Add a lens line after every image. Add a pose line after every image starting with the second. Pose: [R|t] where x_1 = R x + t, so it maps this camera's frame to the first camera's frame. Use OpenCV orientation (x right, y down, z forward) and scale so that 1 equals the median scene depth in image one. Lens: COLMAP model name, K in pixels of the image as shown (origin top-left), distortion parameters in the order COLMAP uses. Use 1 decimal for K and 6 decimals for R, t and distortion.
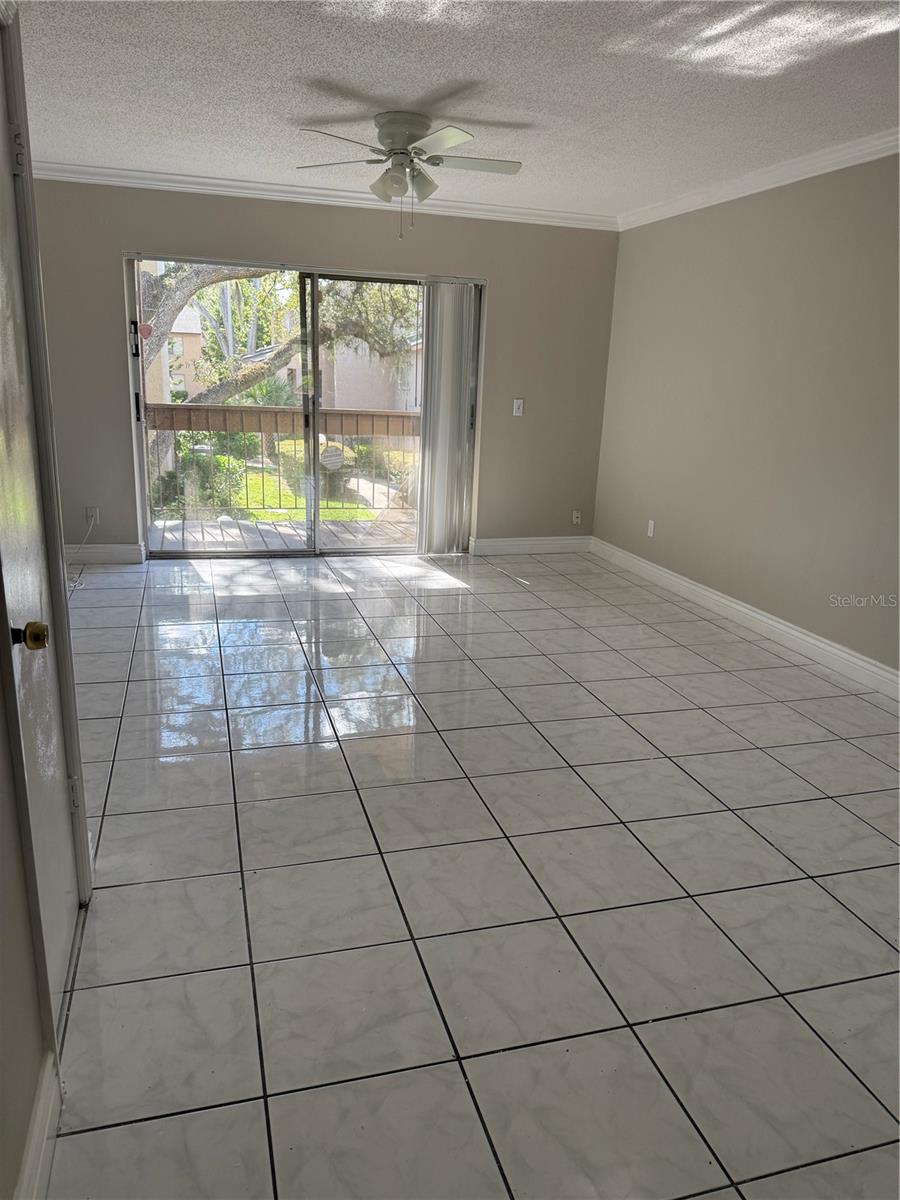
lens RADIAL K [[886.1, 0, 544.1], [0, 886.1, 586.5], [0, 0, 1]] dist [0.142245, -0.309741]
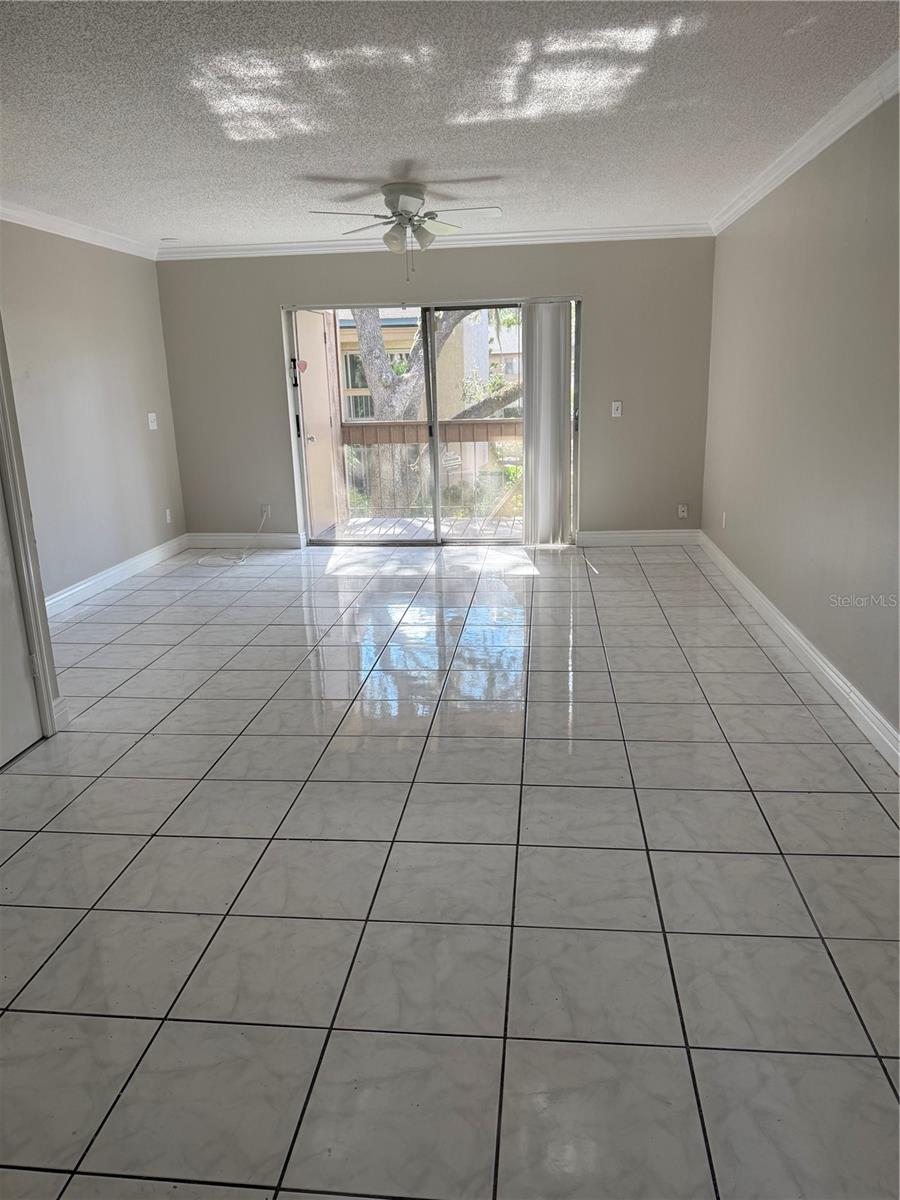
lens RADIAL K [[864.2, 0, 450.0], [0, 864.2, 600.0], [0, 0, 1]] dist [-0.005749, -0.003884]
pose [[0.920283, 0.034449, -0.389735, 0.223676], [-0.028950, 0.999381, 0.019977, 0.016172], [0.390182, -0.007102, 0.920710, -0.045672]]
